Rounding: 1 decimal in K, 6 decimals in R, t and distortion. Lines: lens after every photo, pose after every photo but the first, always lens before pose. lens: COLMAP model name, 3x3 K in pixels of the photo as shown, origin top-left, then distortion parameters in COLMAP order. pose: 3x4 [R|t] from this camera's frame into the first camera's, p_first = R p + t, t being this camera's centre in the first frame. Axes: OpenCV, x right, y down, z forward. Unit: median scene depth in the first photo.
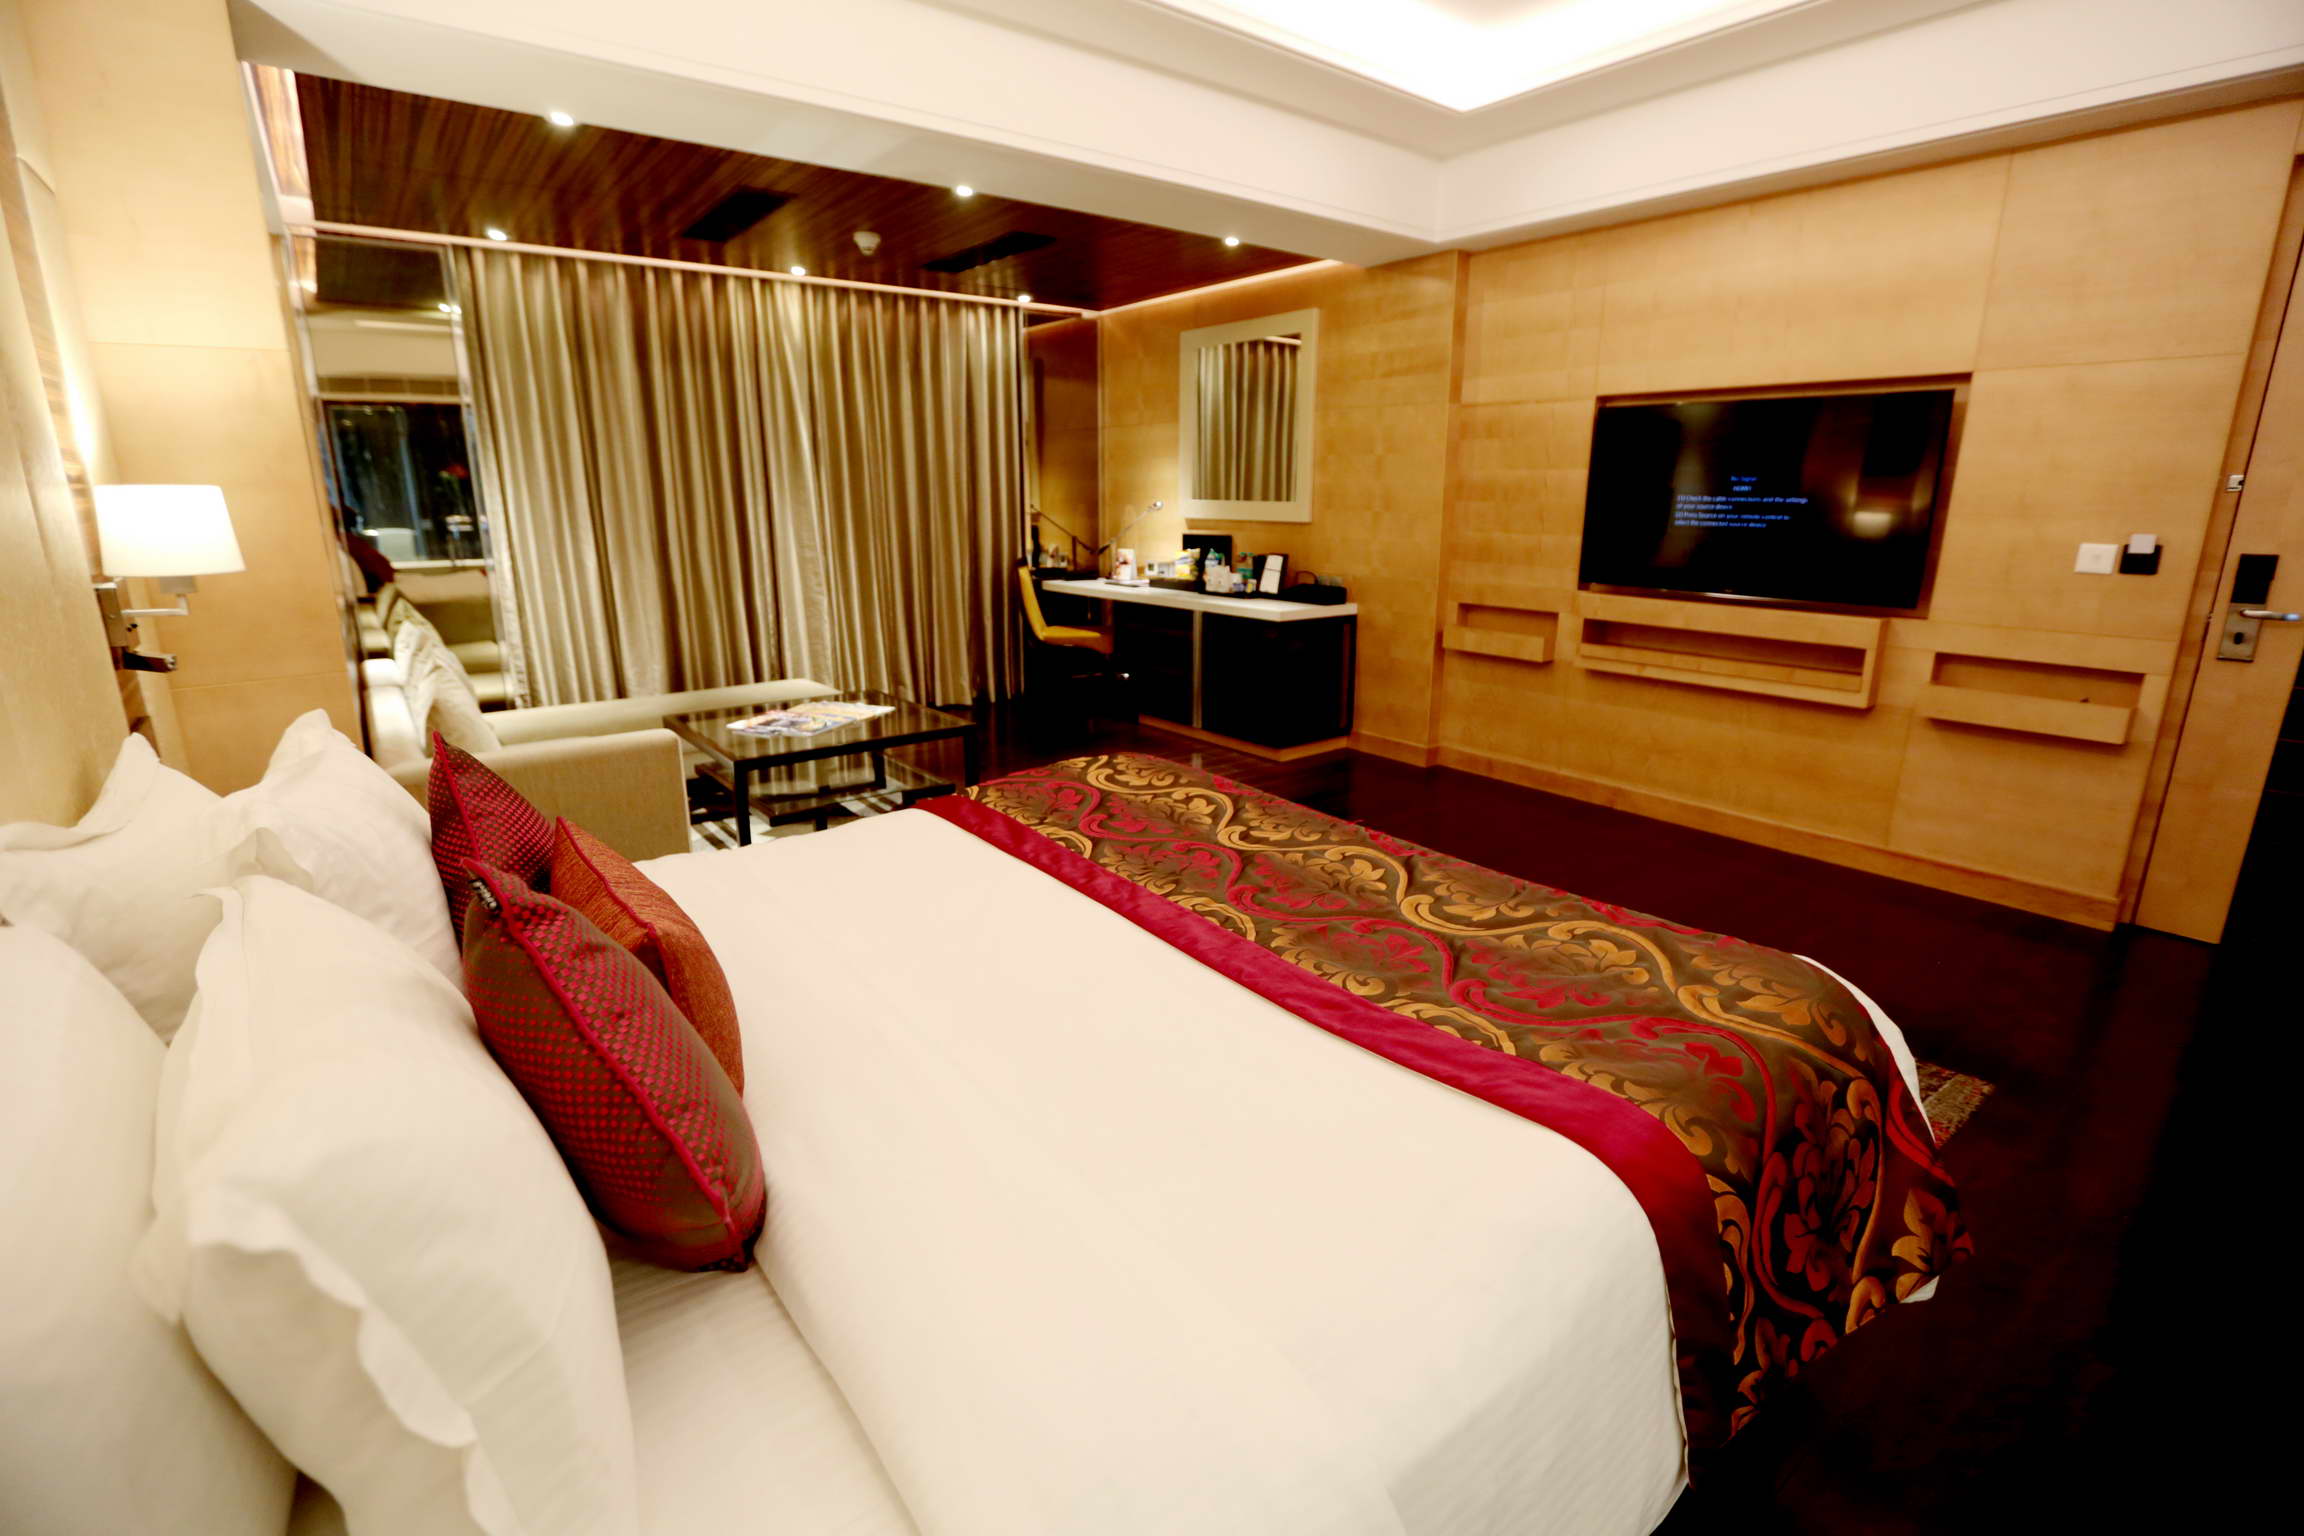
lens RADIAL K [[1038.8, 0, 1152.2], [0, 1038.8, 770.3], [0, 0, 1]] dist [-0.054149, 0.018810]
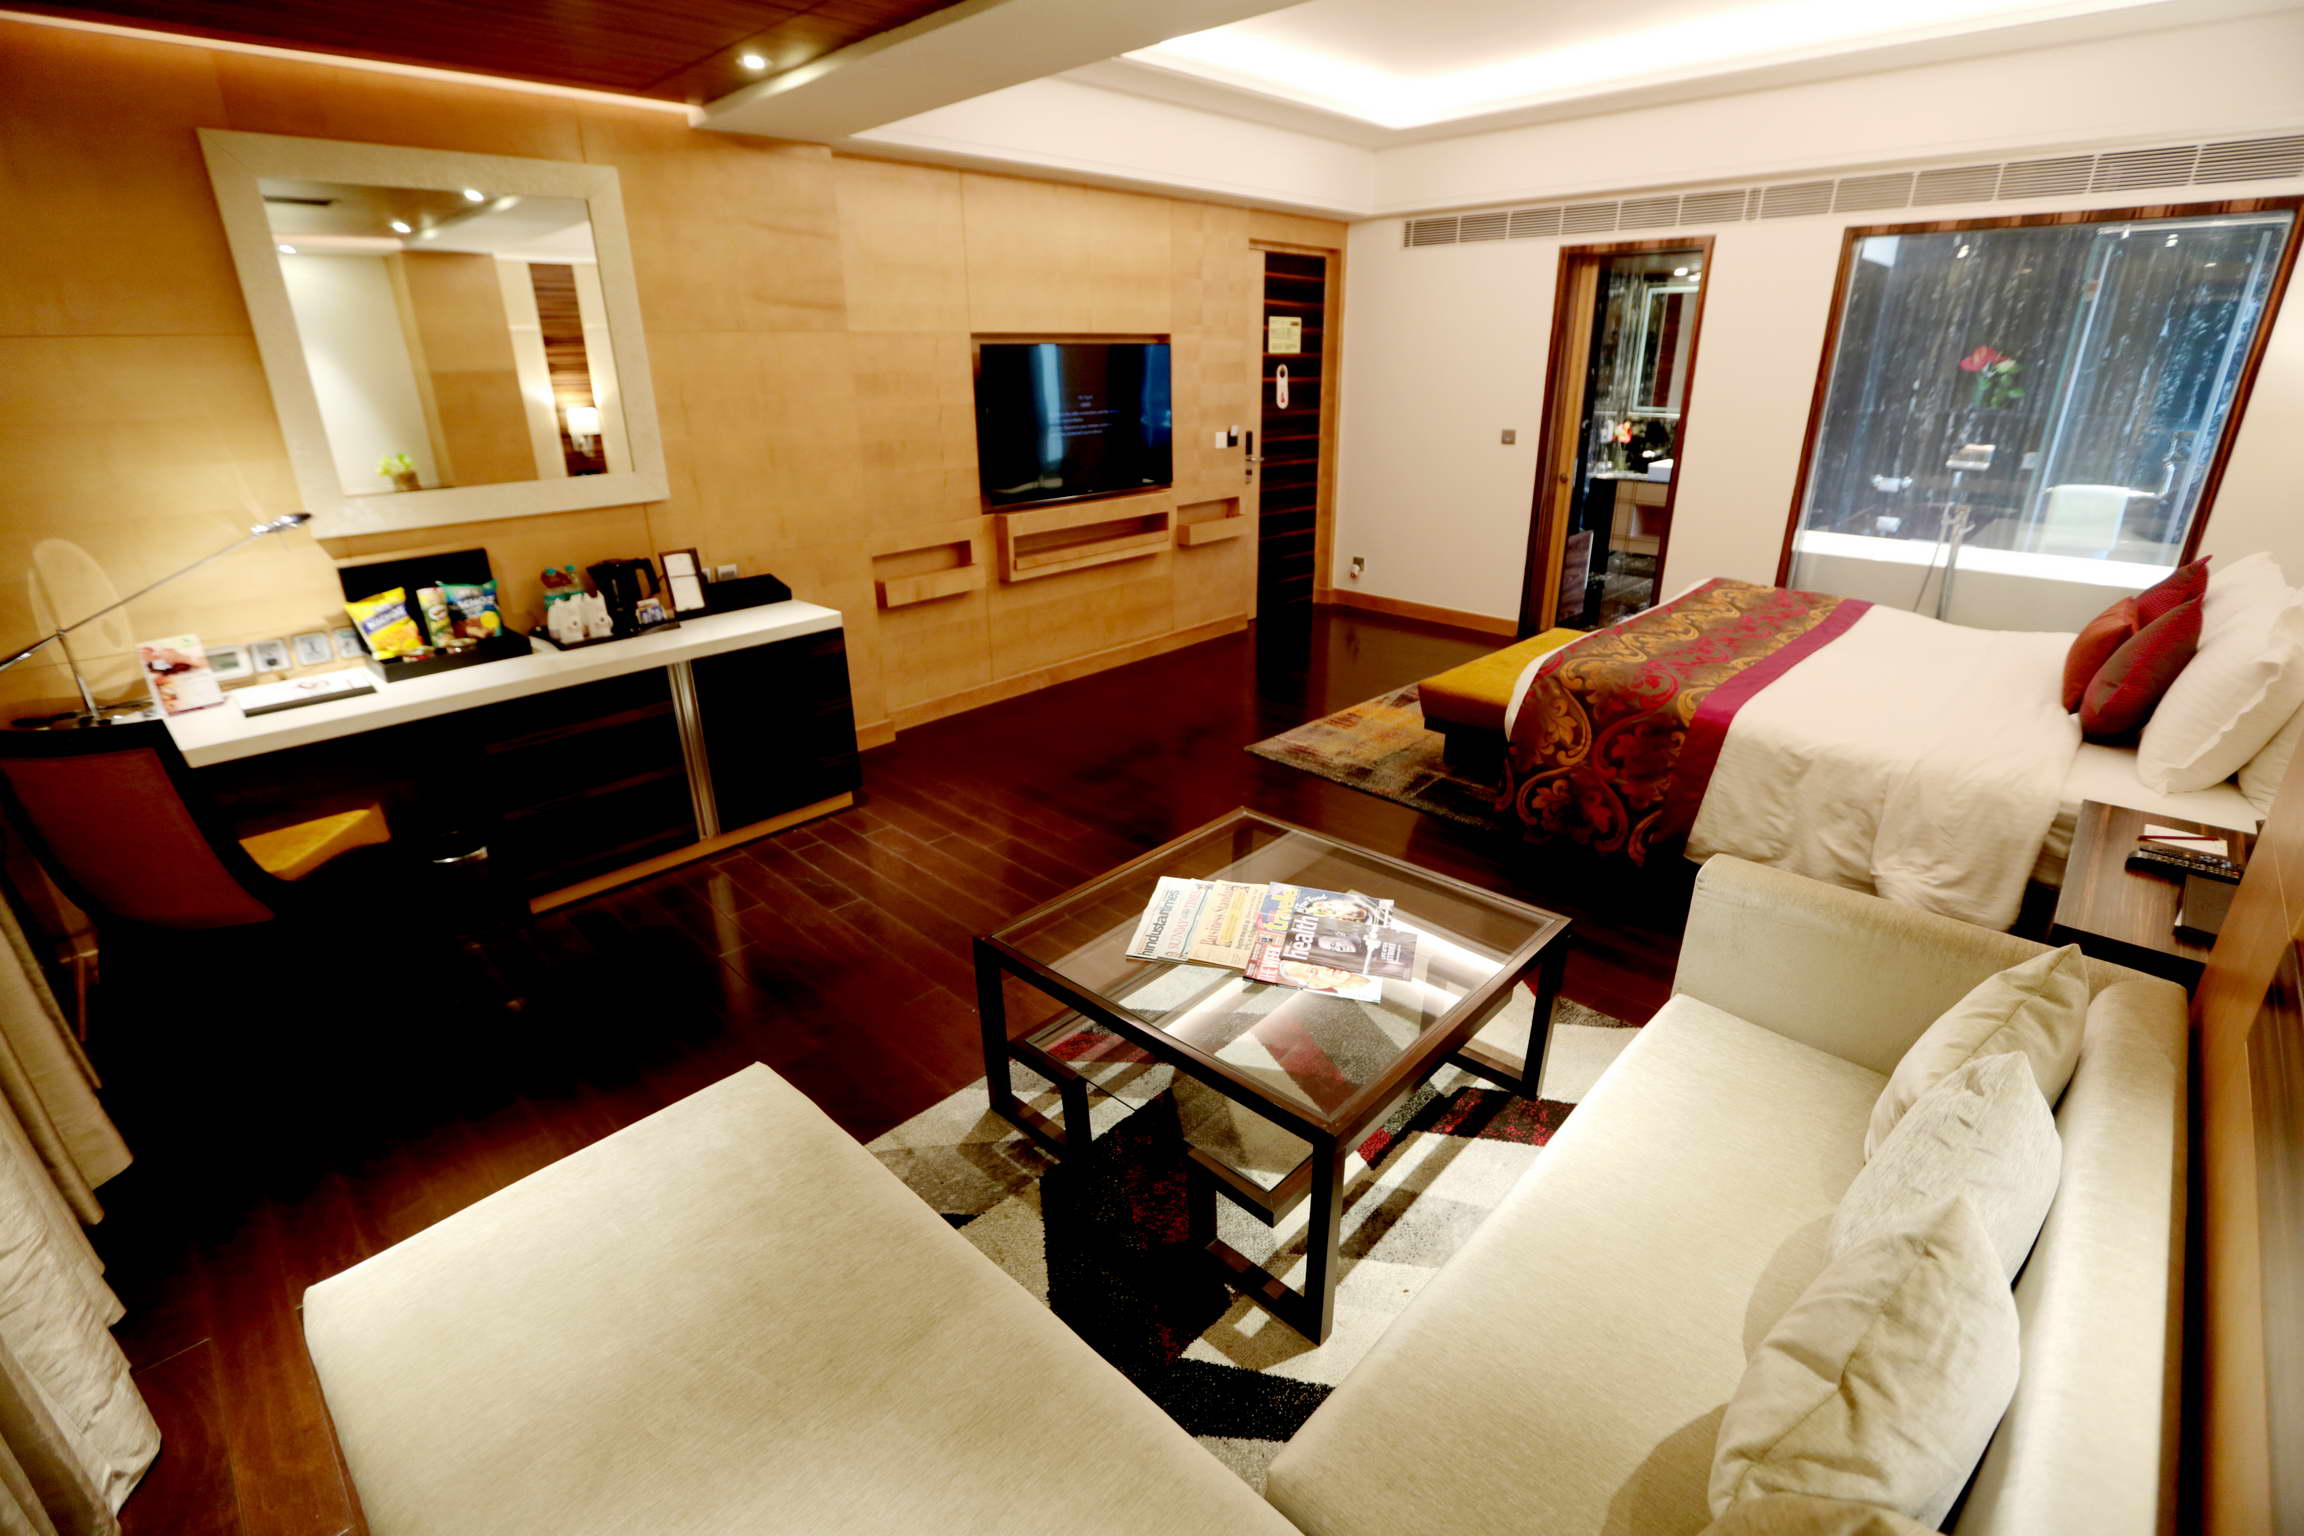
lens RADIAL K [[1038.8, 0, 1152.2], [0, 1038.8, 770.3], [0, 0, 1]] dist [-0.054149, 0.018810]
pose [[-0.138426, -0.366762, 0.919959, -0.611602], [0.272449, 0.878959, 0.391412, -0.273650], [-0.952161, 0.304823, -0.021746, 0.806070]]
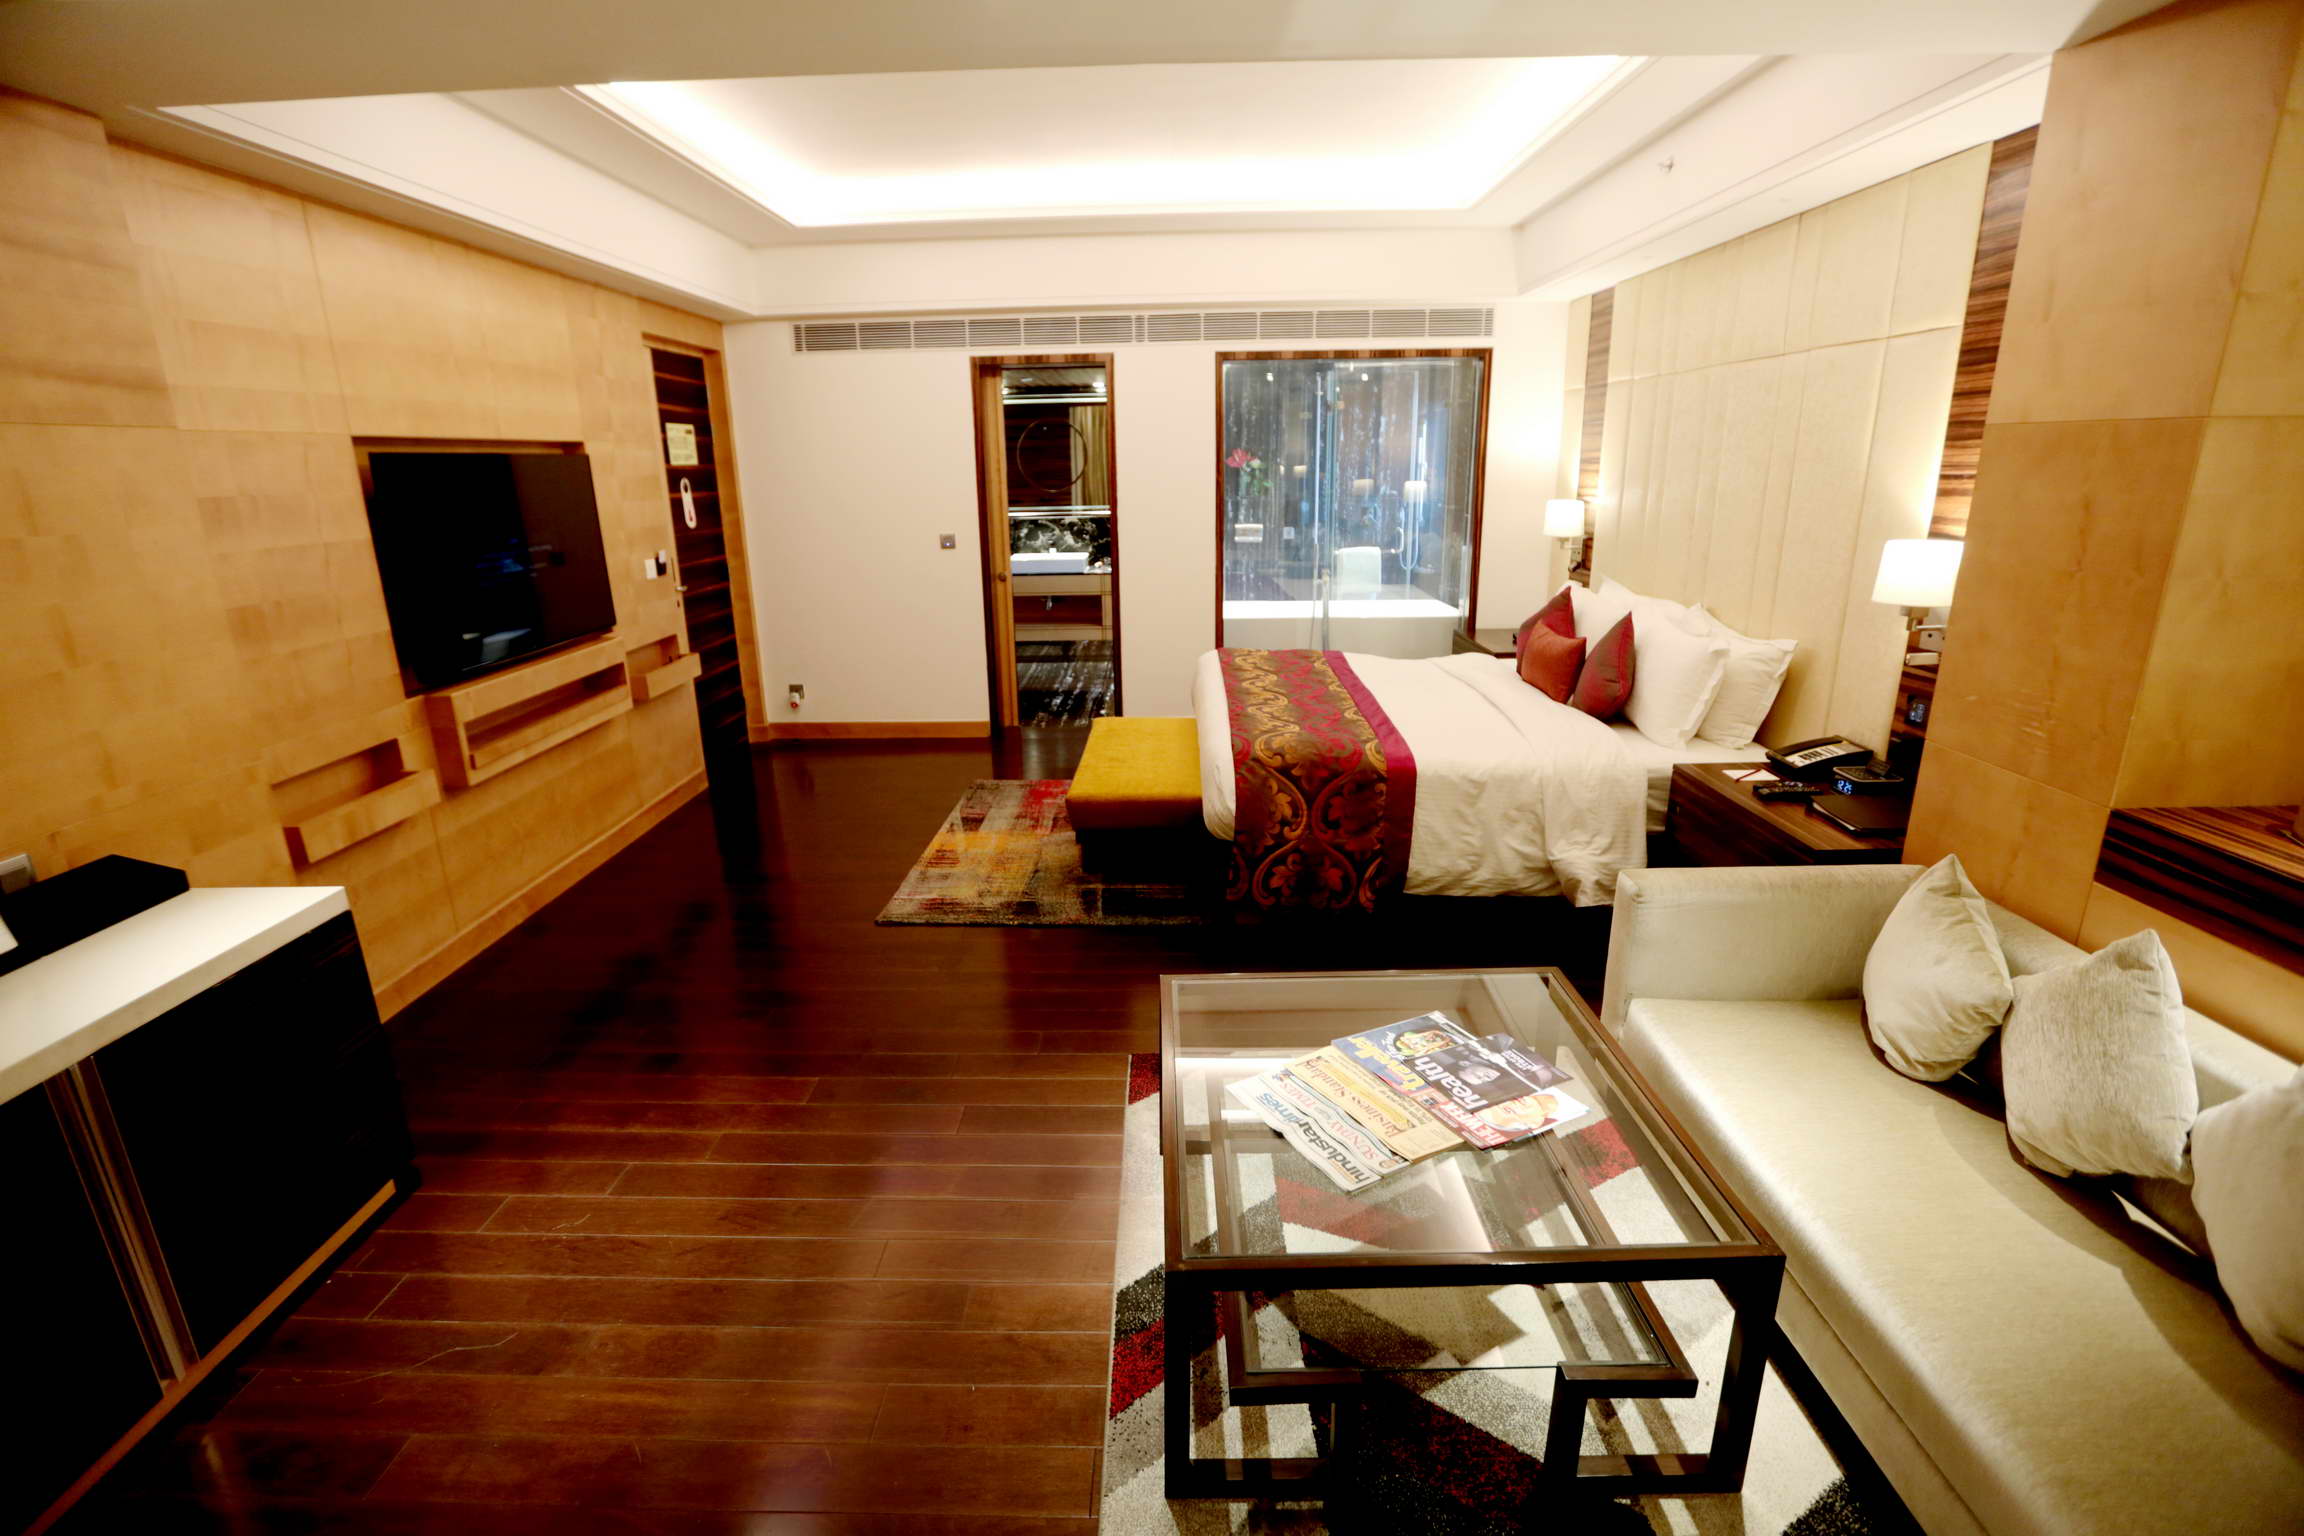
lens RADIAL K [[1038.8, 0, 1152.2], [0, 1038.8, 770.3], [0, 0, 1]] dist [-0.054149, 0.018810]
pose [[-0.779605, -0.167496, 0.603457, -0.385273], [0.180915, 0.862258, 0.473054, -0.325032], [-0.599571, 0.477970, -0.641919, 1.004663]]
